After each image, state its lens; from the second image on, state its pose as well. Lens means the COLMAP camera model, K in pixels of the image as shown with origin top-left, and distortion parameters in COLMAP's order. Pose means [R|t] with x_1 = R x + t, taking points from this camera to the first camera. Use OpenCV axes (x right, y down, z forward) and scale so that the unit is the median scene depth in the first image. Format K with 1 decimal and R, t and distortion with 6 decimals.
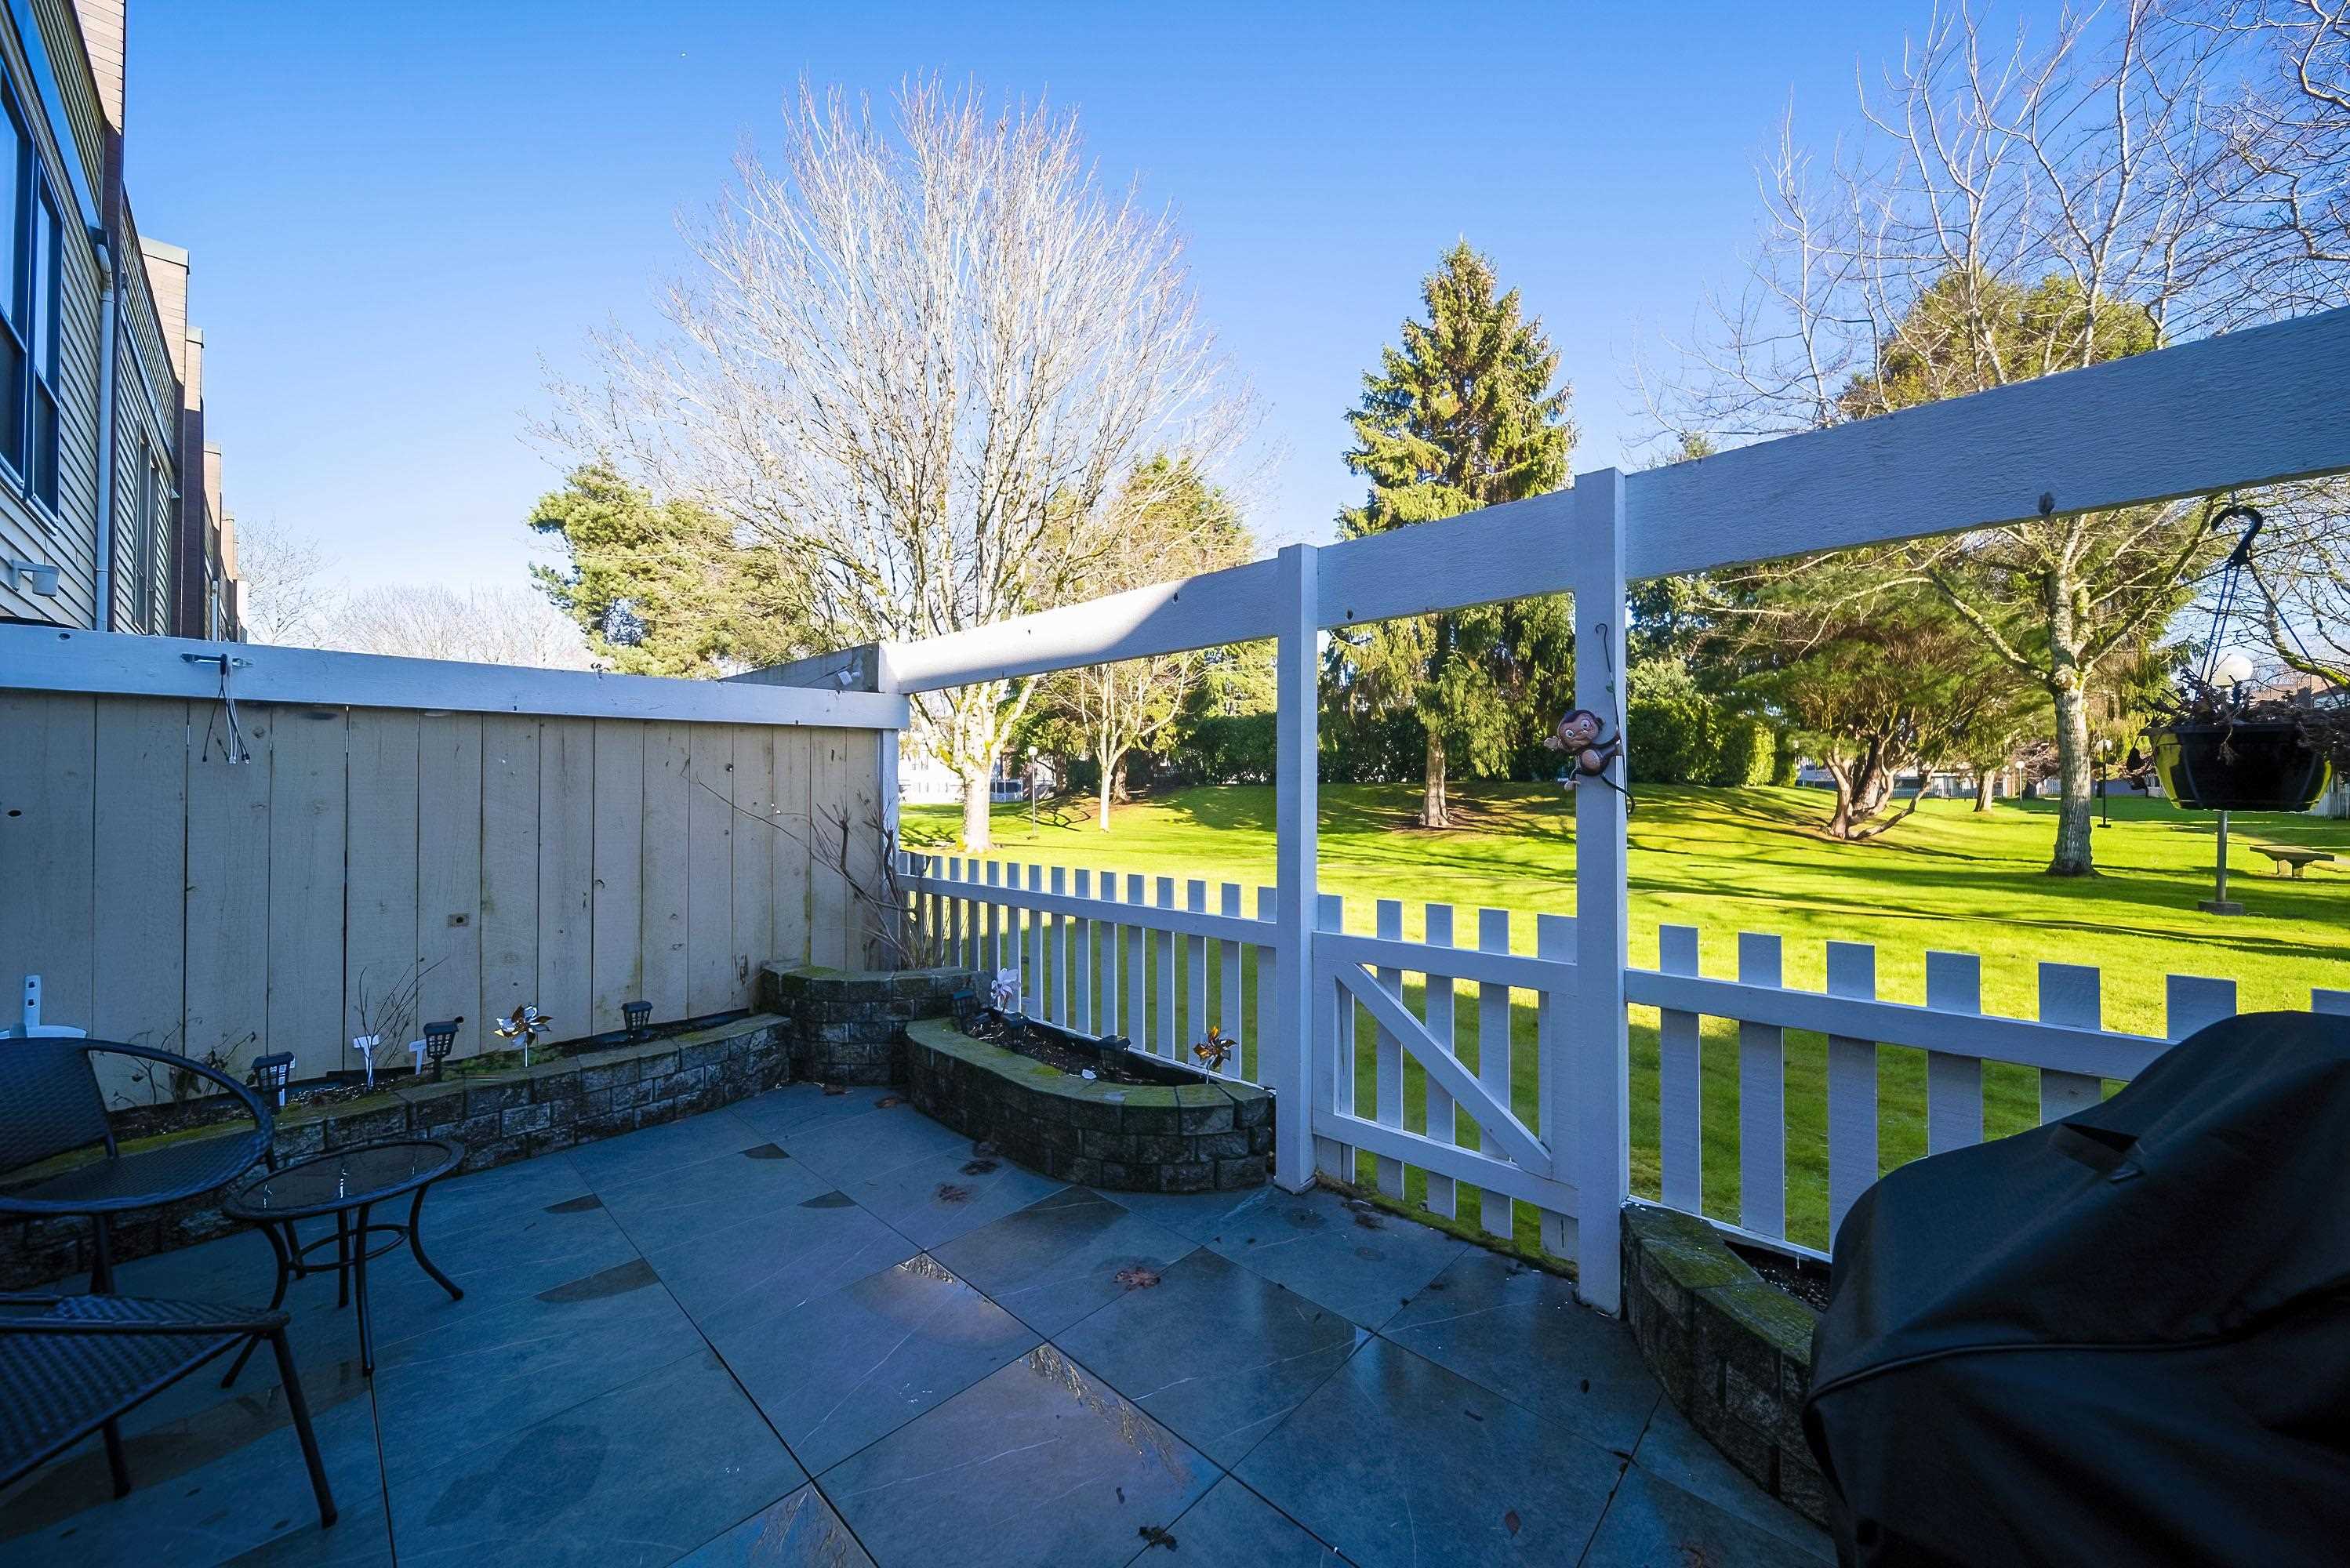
lens RADIAL K [[822.4, 0, 1174.0], [0, 822.4, 785.5], [0, 0, 1]] dist [-0.004184, -0.000607]
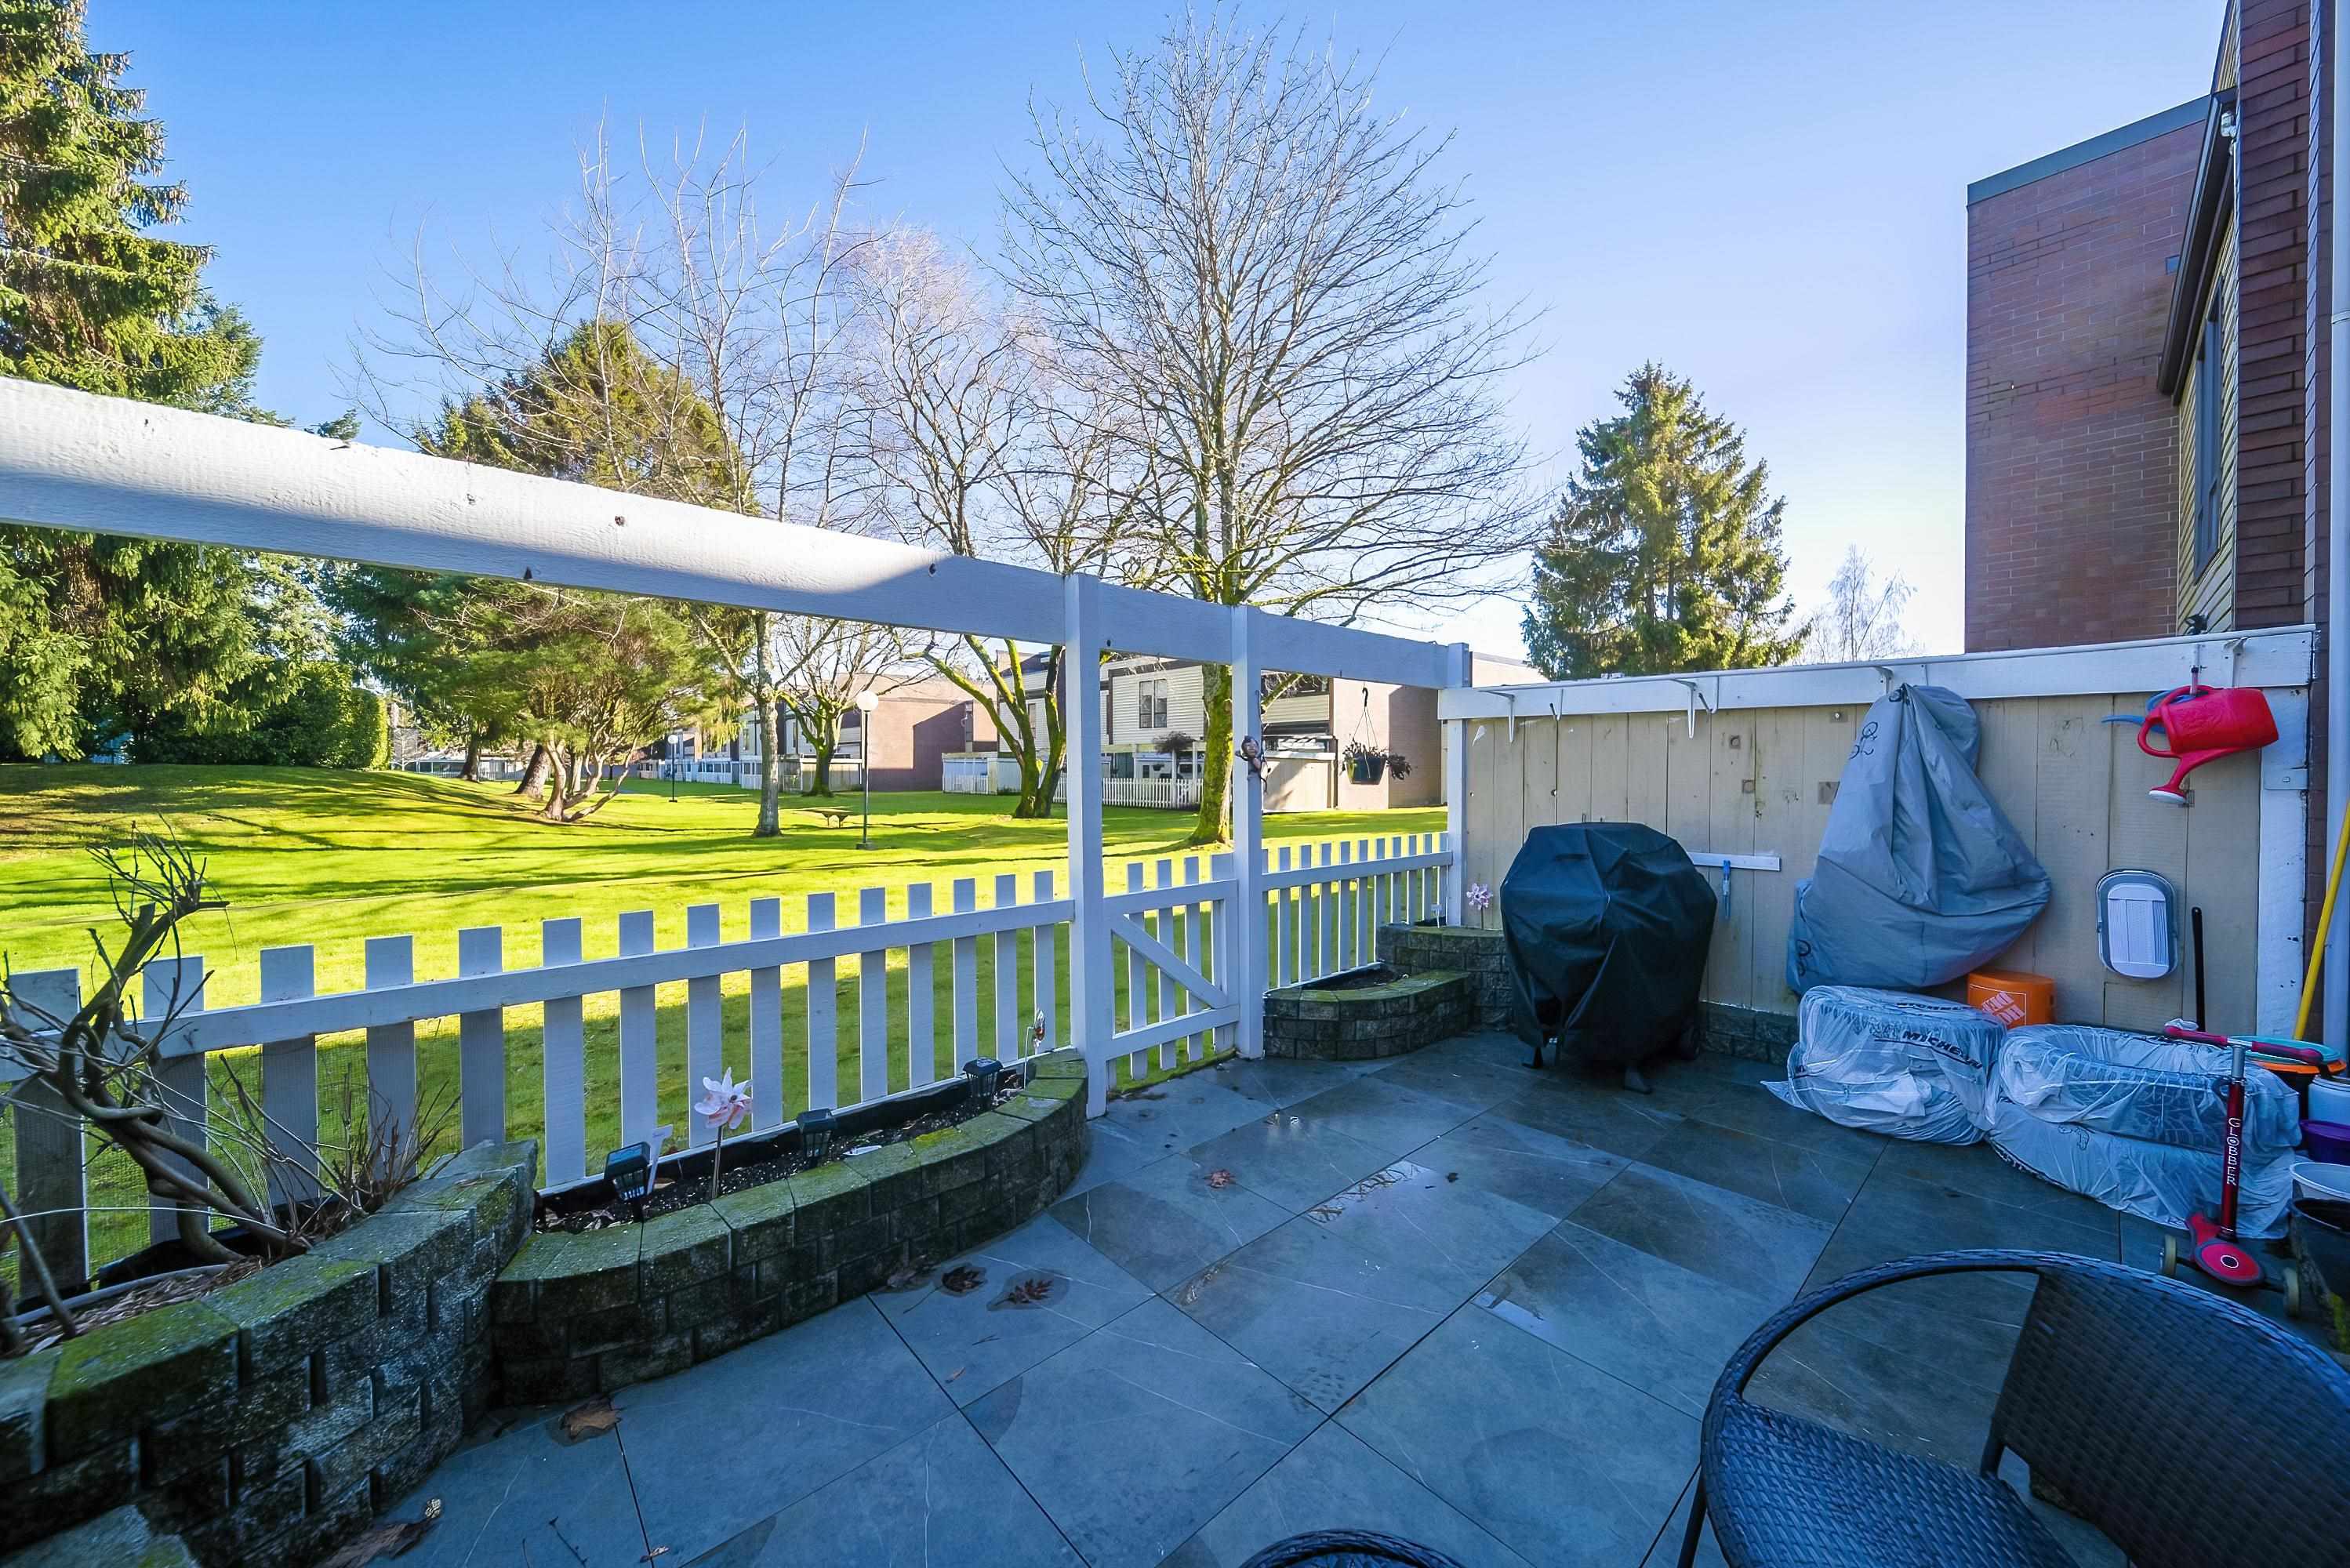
lens RADIAL K [[822.4, 0, 1176.0], [0, 822.4, 781.1], [0, 0, 1]] dist [-0.004184, -0.000607]
pose [[0.087748, -0.012448, 0.996065, -0.137026], [-0.004371, 0.999907, 0.012881, -0.002362], [-0.996133, -0.005484, 0.087686, 0.106366]]
